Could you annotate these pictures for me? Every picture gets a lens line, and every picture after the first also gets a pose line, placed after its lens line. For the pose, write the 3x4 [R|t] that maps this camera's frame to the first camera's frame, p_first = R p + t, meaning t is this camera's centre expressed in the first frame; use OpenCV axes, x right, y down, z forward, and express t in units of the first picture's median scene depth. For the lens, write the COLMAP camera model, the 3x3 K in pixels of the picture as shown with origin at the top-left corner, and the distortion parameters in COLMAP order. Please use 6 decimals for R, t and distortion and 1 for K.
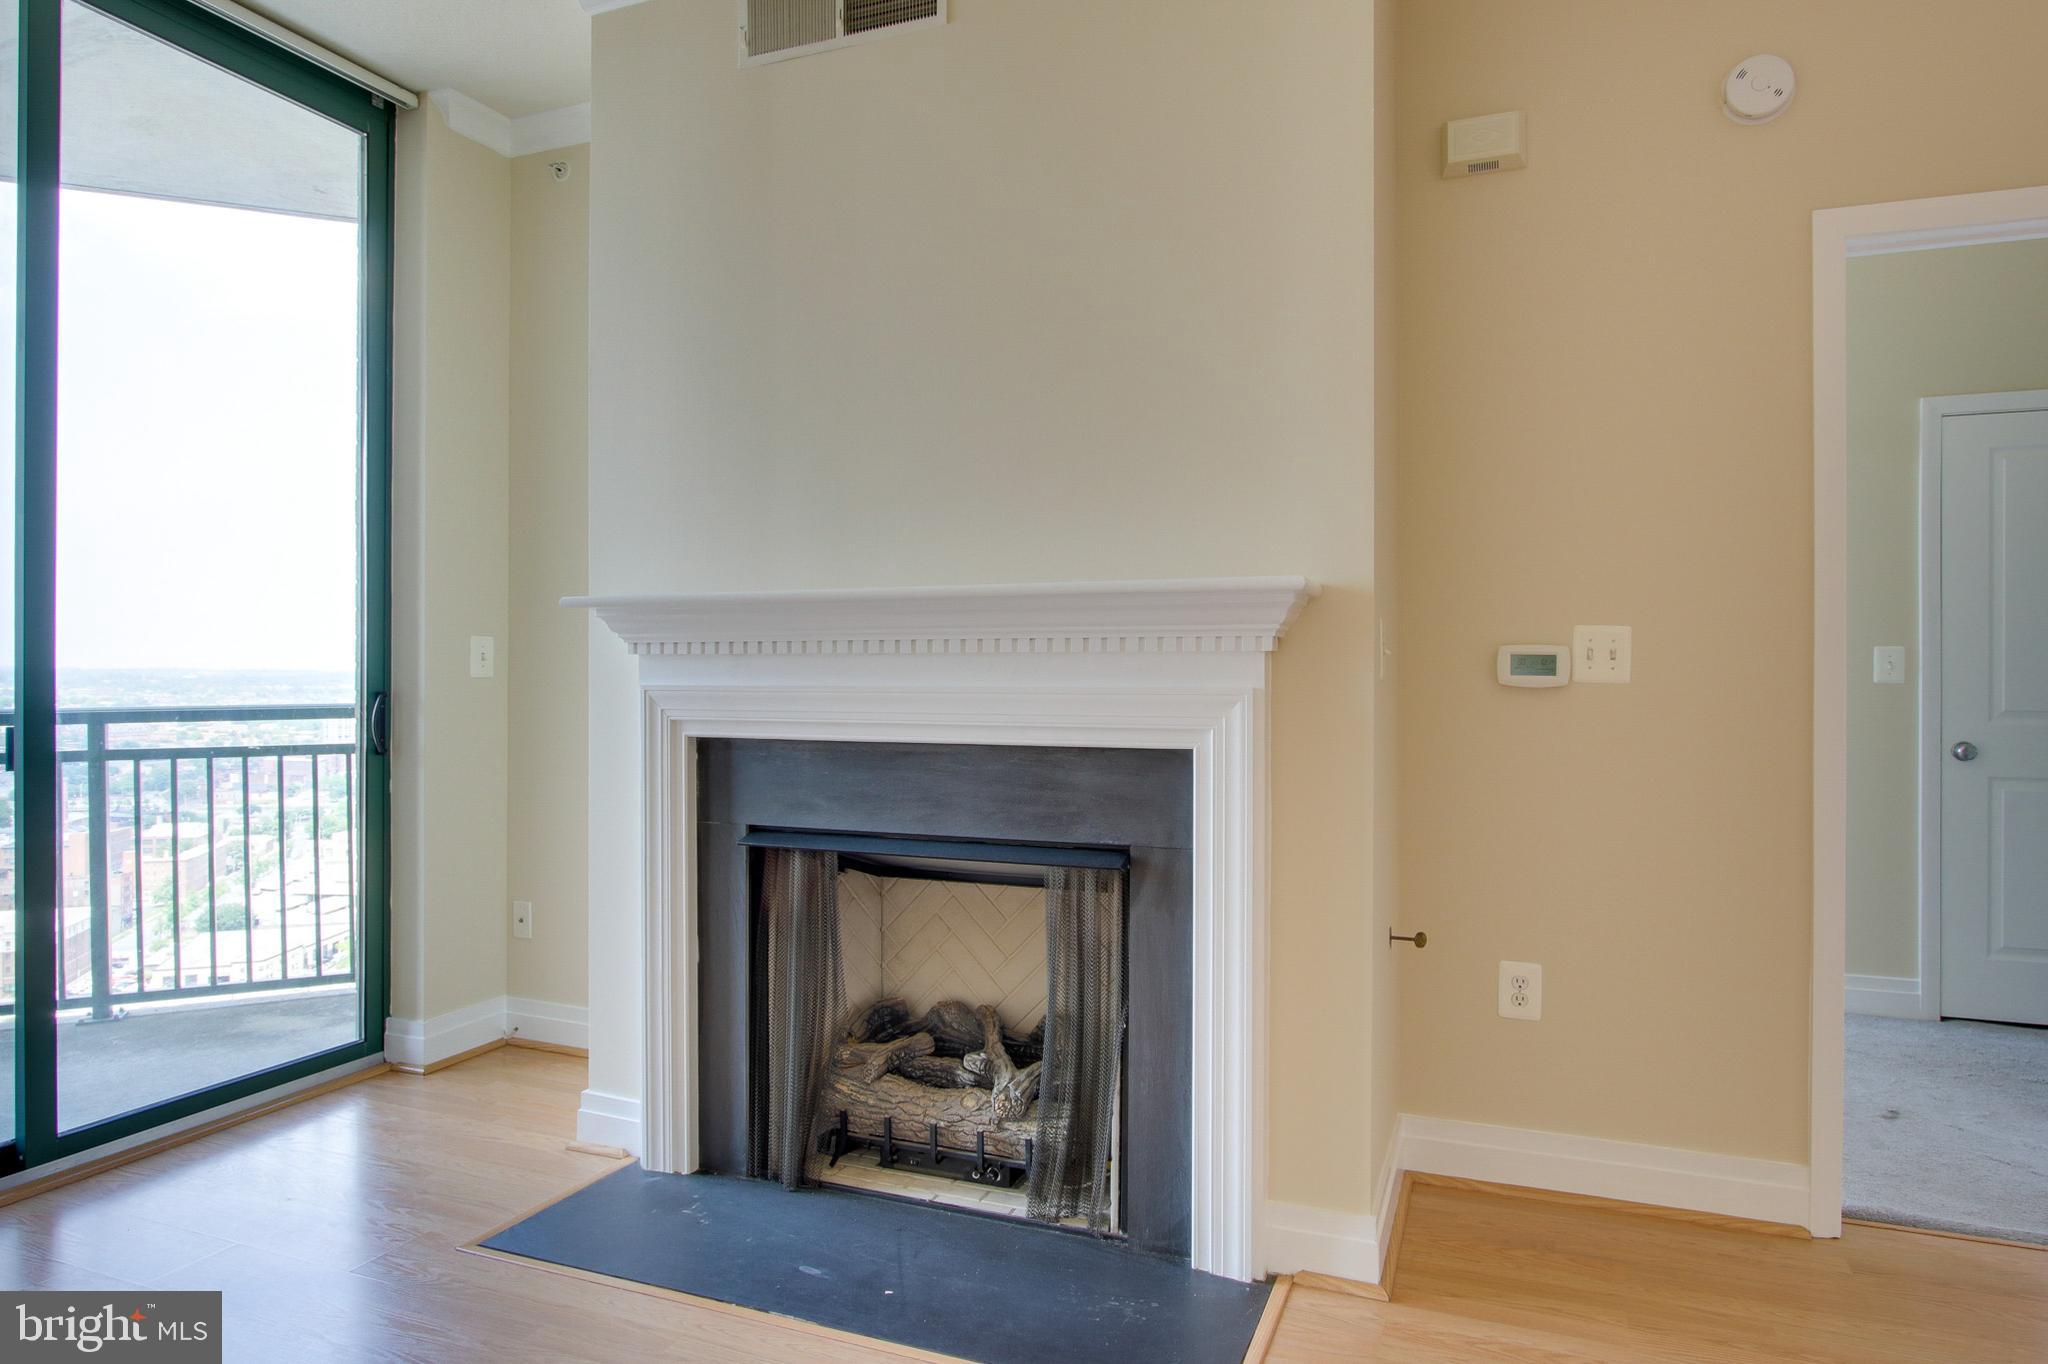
lens RADIAL K [[1226.3, 0, 1024.2], [0, 1226.3, 668.6], [0, 0, 1]] dist [-0.015395, 0.003095]
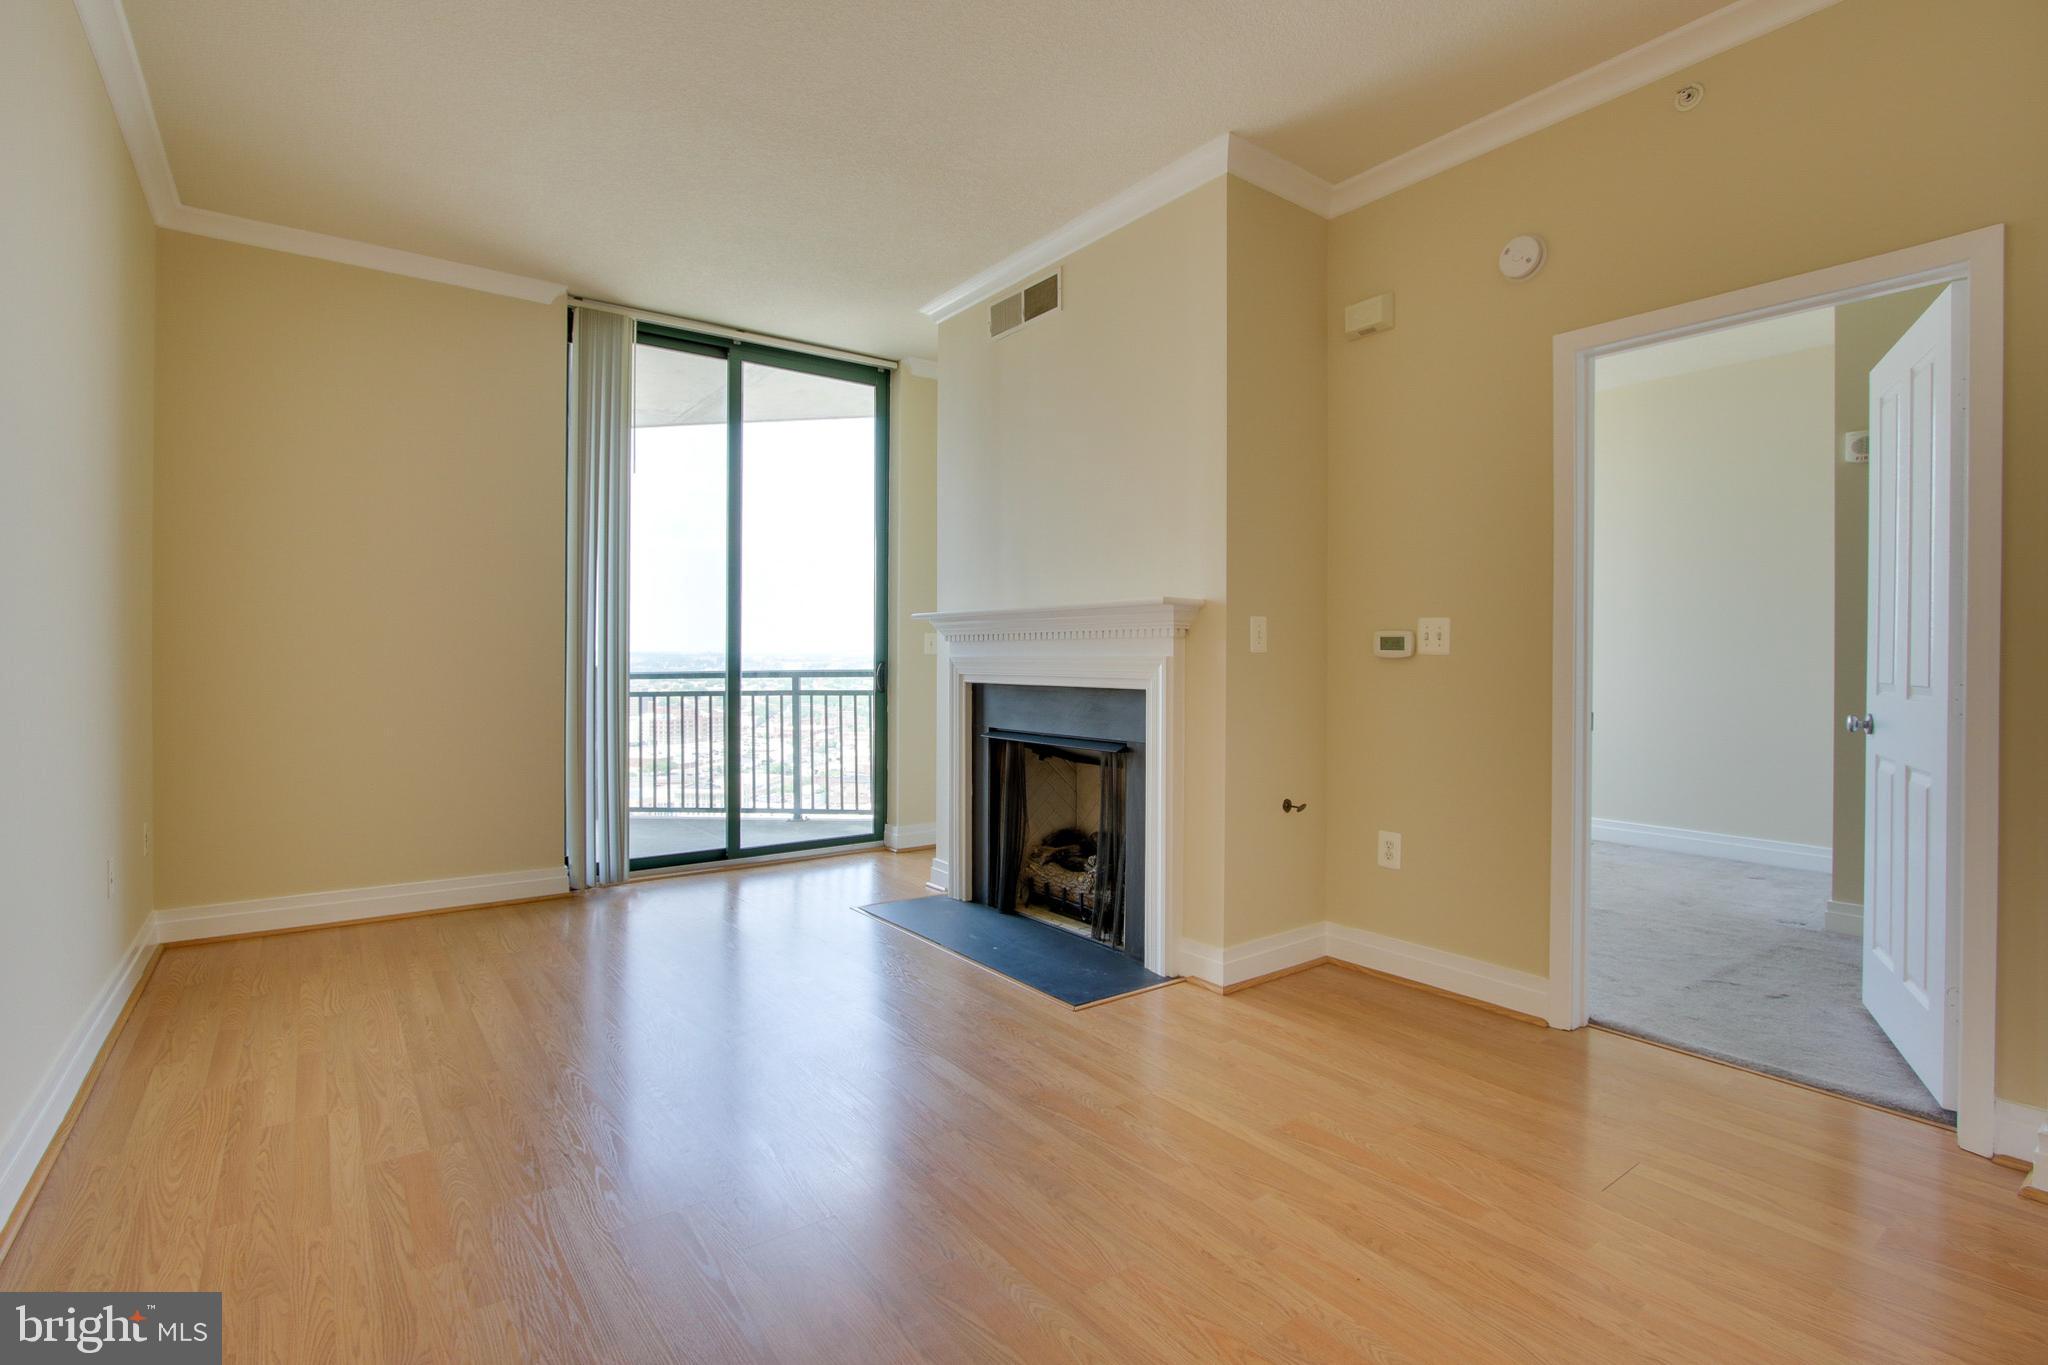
lens RADIAL K [[946.7, 0, 1016.6], [0, 946.7, 652.6], [0, 0, 1]] dist [-0.017760, 0.001231]
pose [[0.854104, -0.002580, -0.520096, 0.608670], [0.000672, 0.999992, -0.003857, 0.012648], [0.520102, 0.002945, 0.854099, -0.282370]]
